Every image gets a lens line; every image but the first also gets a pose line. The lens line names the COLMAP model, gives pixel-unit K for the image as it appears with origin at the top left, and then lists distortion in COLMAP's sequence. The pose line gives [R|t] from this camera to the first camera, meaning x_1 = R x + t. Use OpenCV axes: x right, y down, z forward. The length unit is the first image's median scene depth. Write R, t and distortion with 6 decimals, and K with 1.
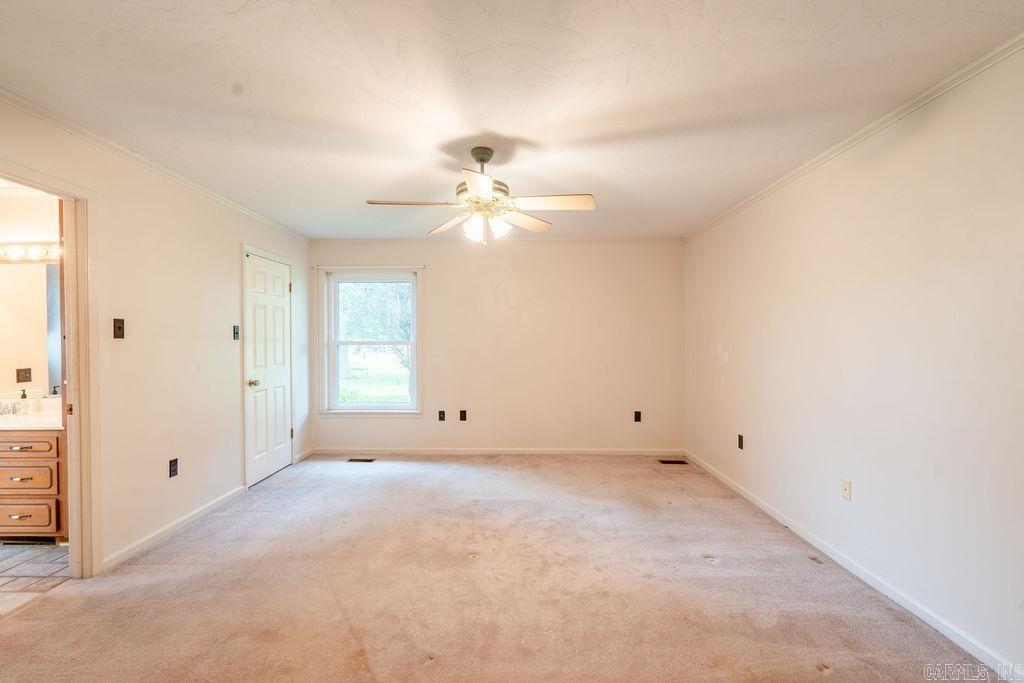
lens RADIAL K [[459.1, 0, 514.2], [0, 459.1, 339.3], [0, 0, 1]] dist [-0.002774, -0.000133]
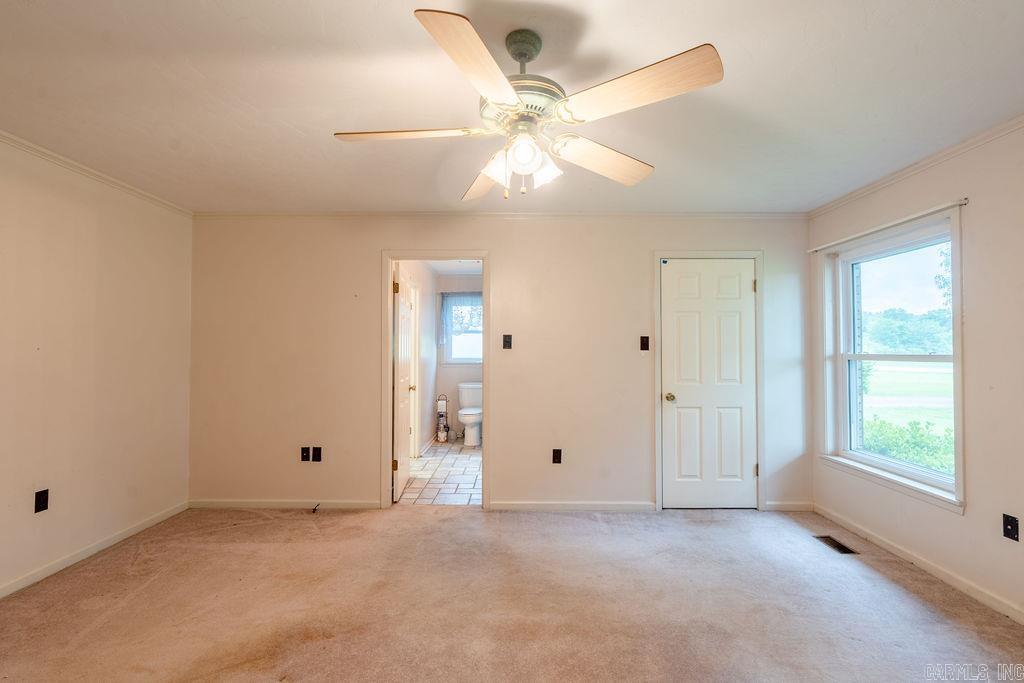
lens RADIAL K [[459.1, 0, 507.9], [0, 459.1, 342.8], [0, 0, 1]] dist [-0.002774, -0.000133]
pose [[-0.005518, -0.013213, -0.999897, 0.380192], [-0.002965, 0.999909, -0.013197, -0.001840], [0.999980, 0.002892, -0.005557, 0.708566]]
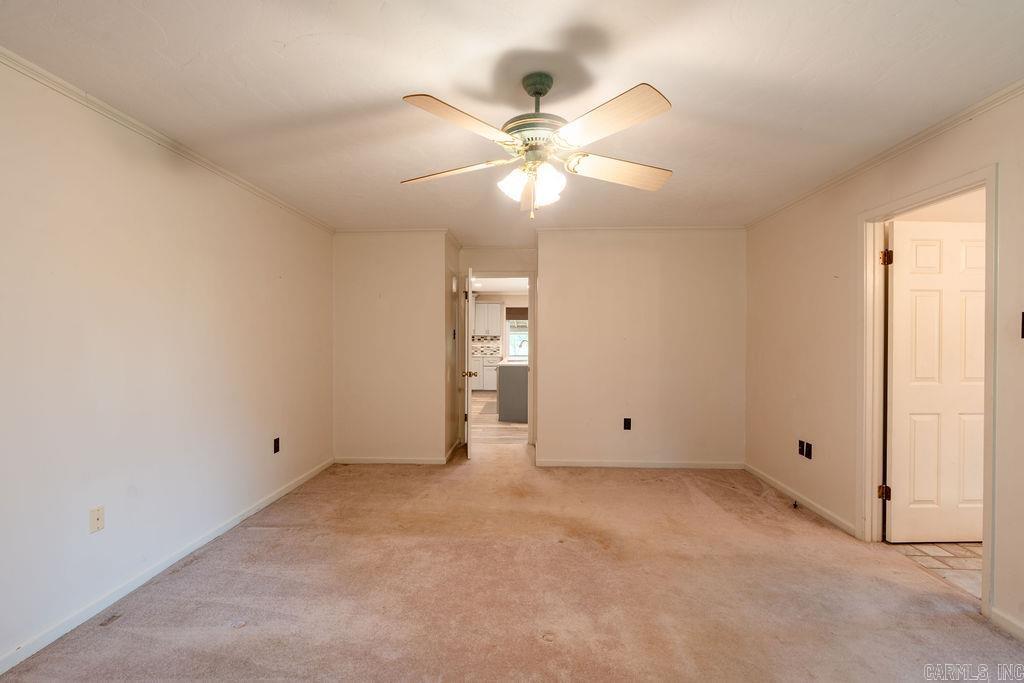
lens RADIAL K [[459.1, 0, 508.7], [0, 459.1, 343.7], [0, 0, 1]] dist [-0.002774, -0.000133]
pose [[-0.999060, -0.000581, 0.043347, -0.039625], [0.000062, 0.999890, 0.014826, -0.003842], [-0.043351, 0.014815, -0.998950, 1.239804]]
